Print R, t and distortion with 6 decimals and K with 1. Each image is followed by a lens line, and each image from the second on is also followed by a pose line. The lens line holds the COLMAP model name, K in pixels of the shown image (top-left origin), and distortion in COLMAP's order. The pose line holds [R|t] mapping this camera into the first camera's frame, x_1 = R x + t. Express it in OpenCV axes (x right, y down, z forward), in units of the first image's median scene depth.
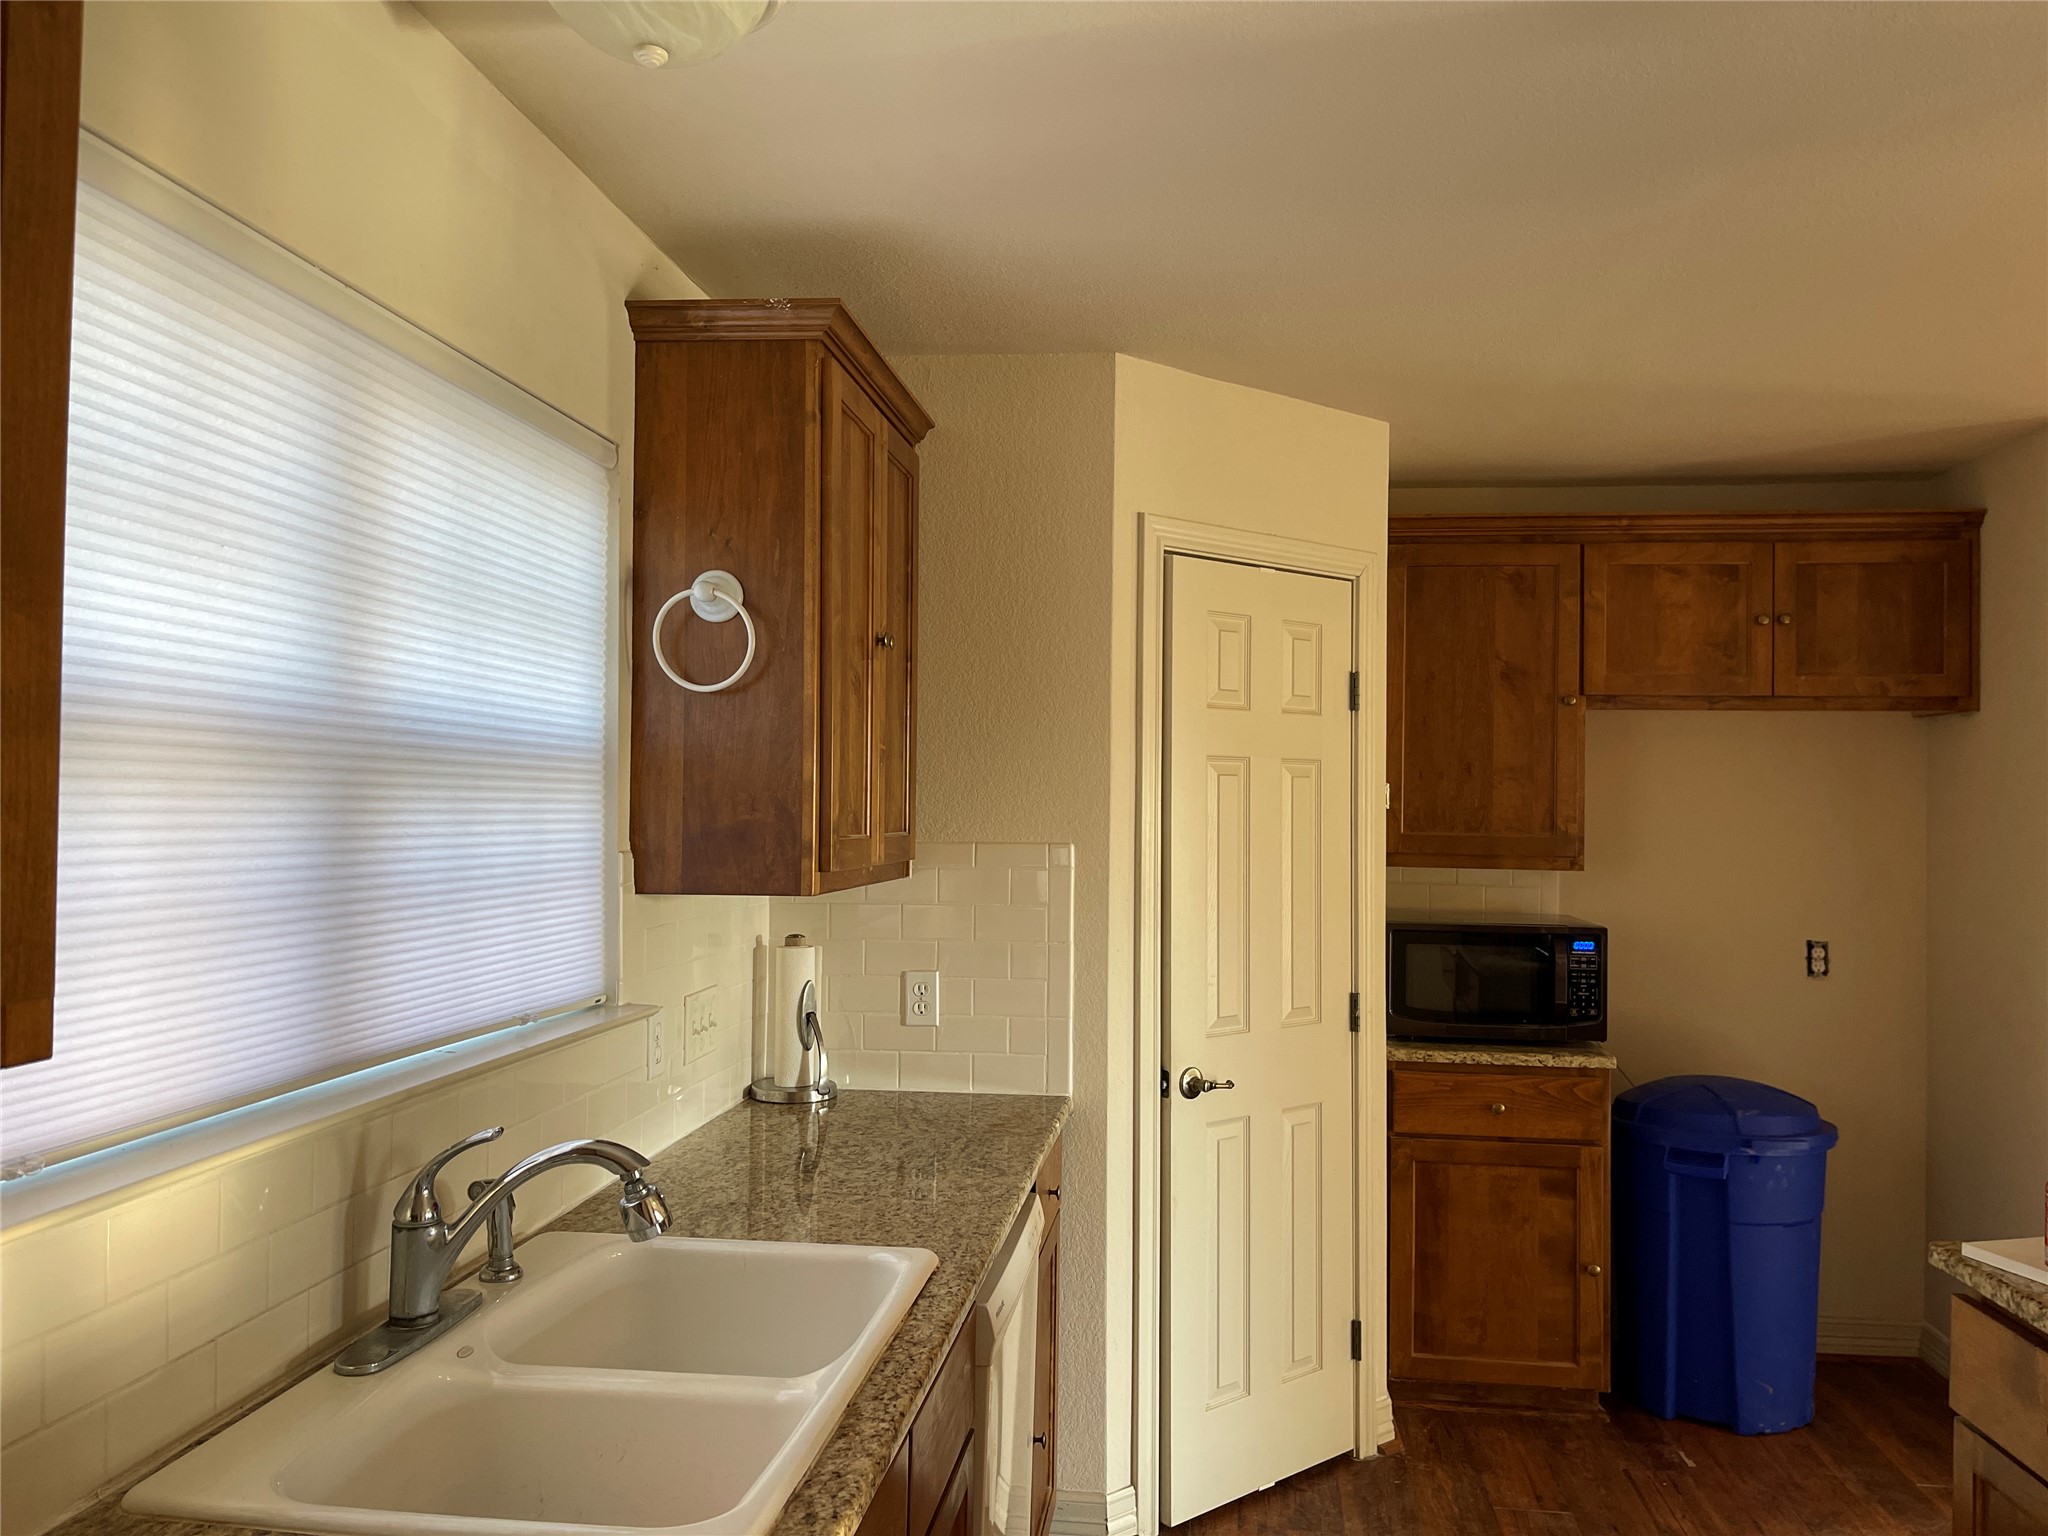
lens RADIAL K [[1549.8, 0, 1034.5], [0, 1549.8, 773.7], [0, 0, 1]] dist [0.091970, -0.110991]
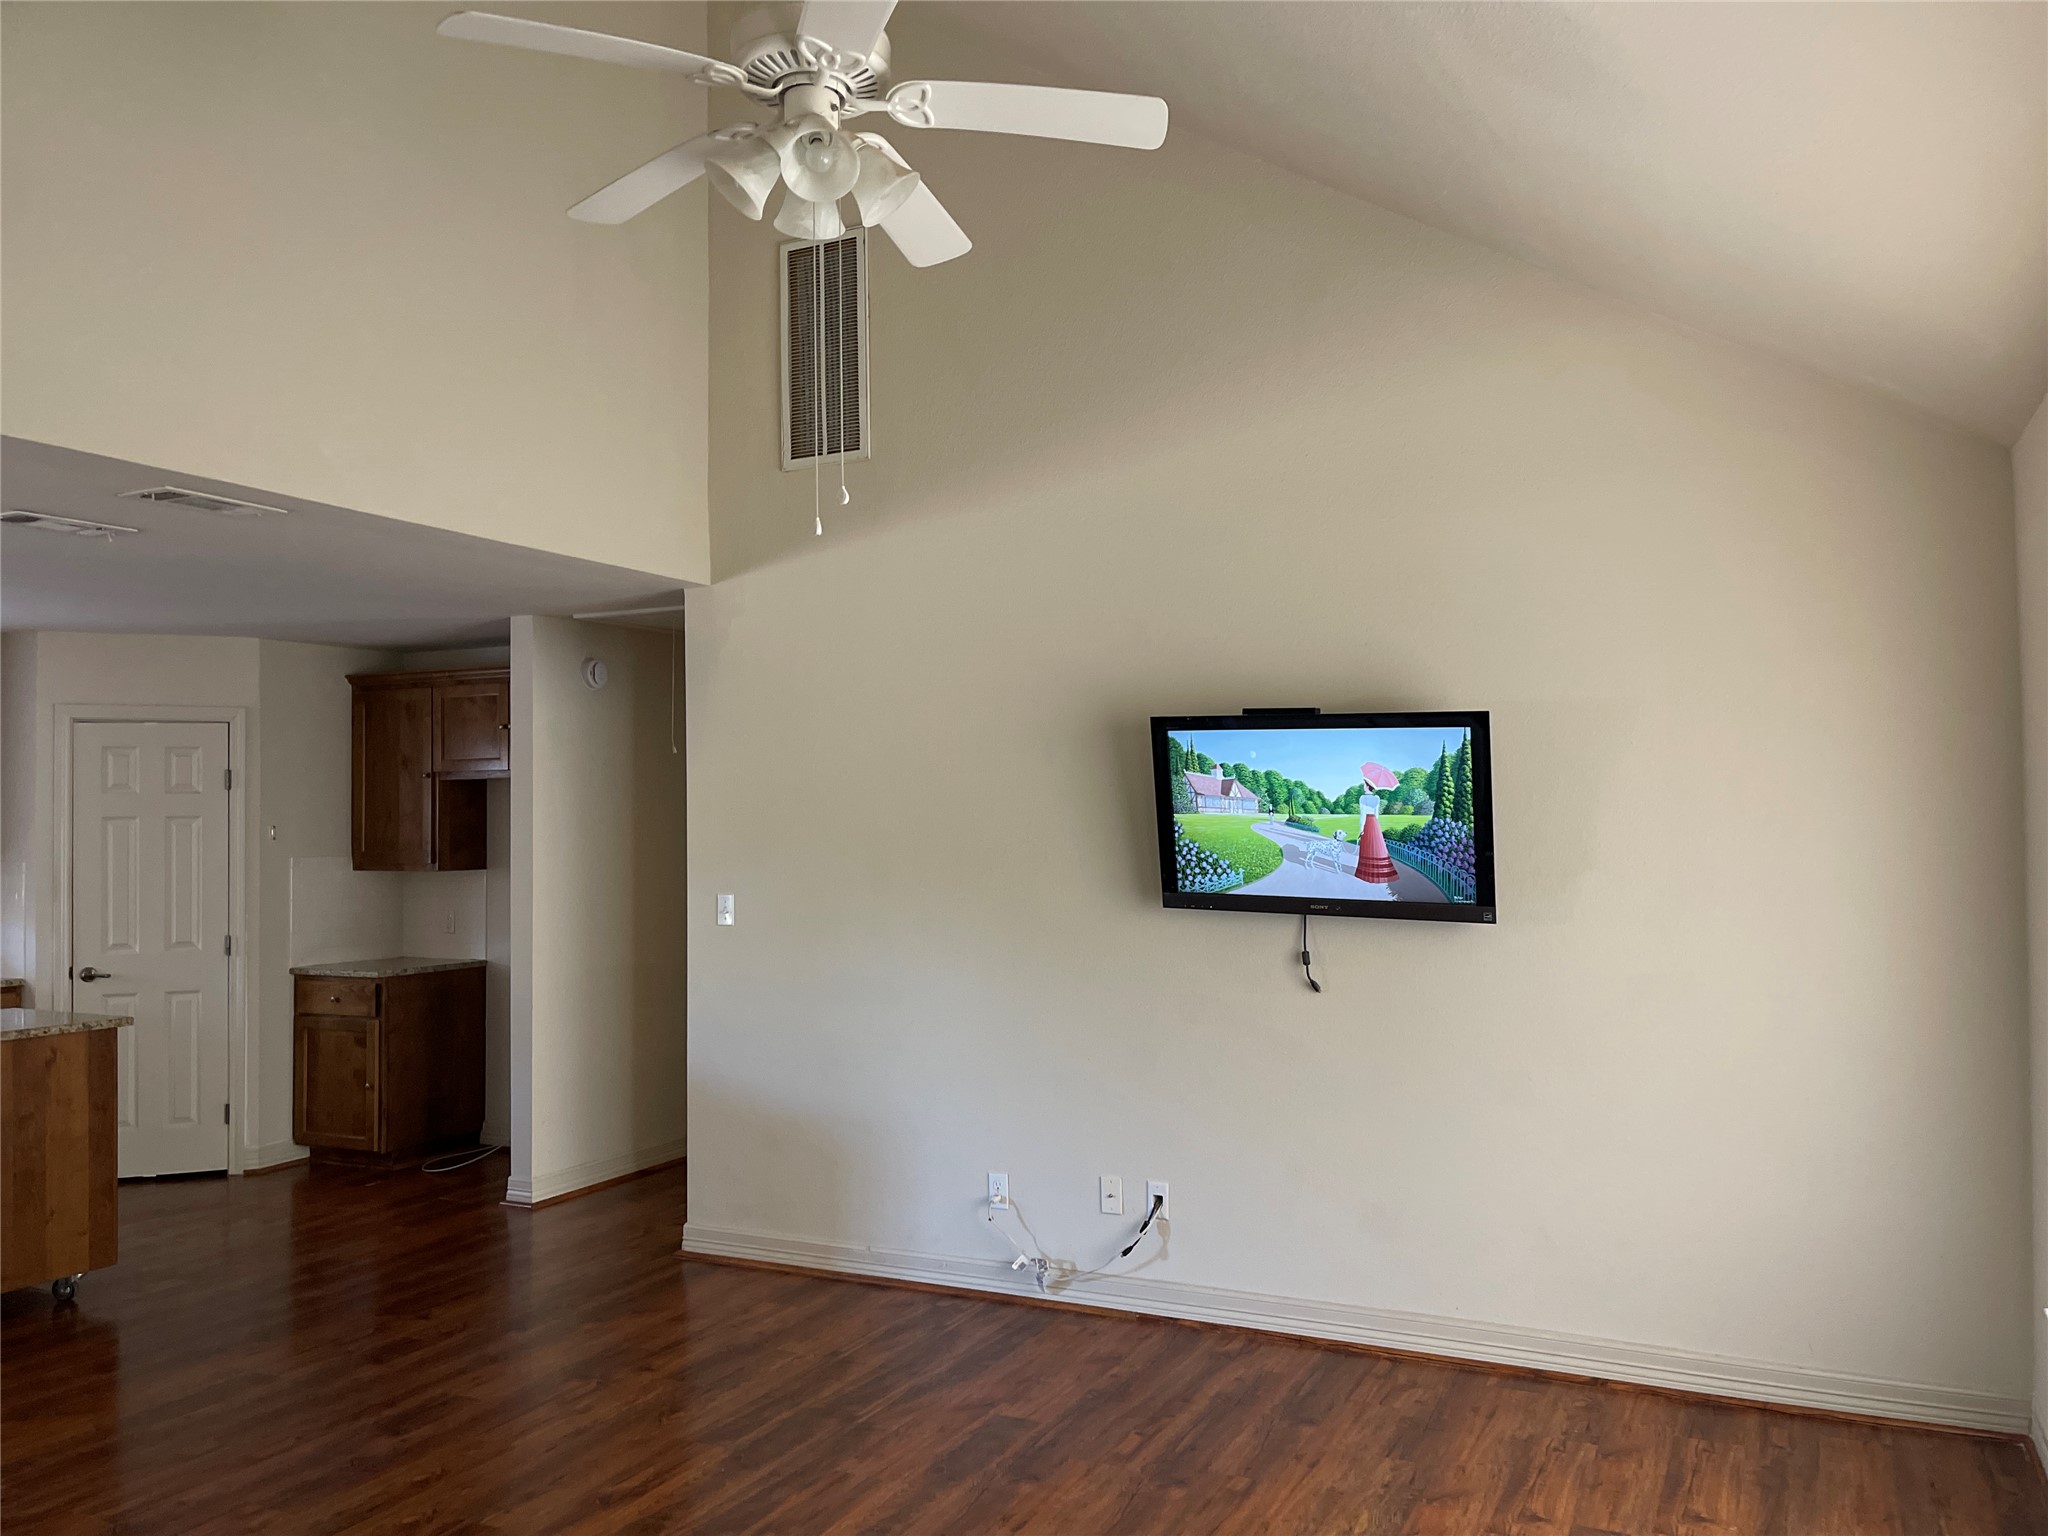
lens RADIAL K [[1557.6, 0, 1033.4], [0, 1557.6, 769.4], [0, 0, 1]] dist [0.075814, -0.084205]
pose [[0.929703, -0.034985, -0.366645, 1.644332], [0.029325, 0.999349, -0.020997, 0.004240], [0.367141, 0.008769, 0.930124, -0.409257]]
